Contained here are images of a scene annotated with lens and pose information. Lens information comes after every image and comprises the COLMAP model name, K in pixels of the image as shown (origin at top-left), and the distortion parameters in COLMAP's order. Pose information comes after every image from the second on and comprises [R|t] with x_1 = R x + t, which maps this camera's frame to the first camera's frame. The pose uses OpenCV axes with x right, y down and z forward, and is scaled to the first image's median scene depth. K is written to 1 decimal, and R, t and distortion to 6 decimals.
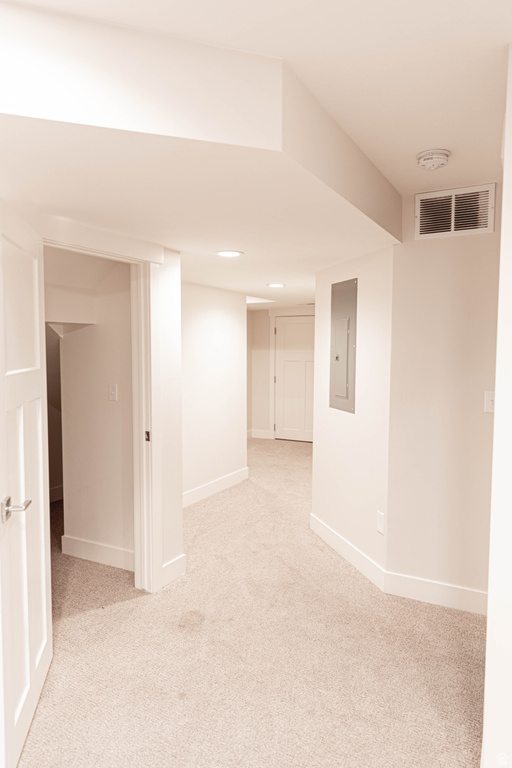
lens RADIAL K [[533.5, 0, 256.0], [0, 533.5, 384.0], [0, 0, 1]] dist [-0.001835, 0.030537]
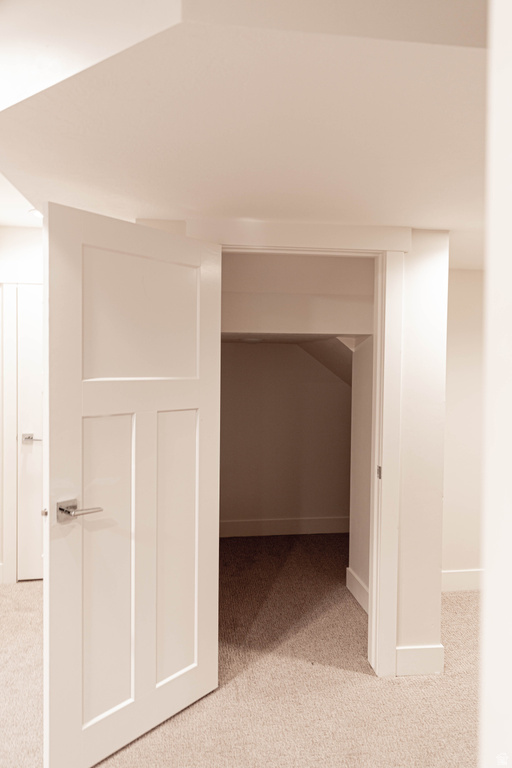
lens RADIAL K [[520.5, 0, 256.0], [0, 520.5, 384.0], [0, 0, 1]] dist [-0.001864, -0.004247]
pose [[0.575006, 0.030865, -0.817567, 0.314808], [-0.064291, 0.997903, -0.007543, -0.015129], [0.815619, 0.056900, 0.575785, 0.404829]]
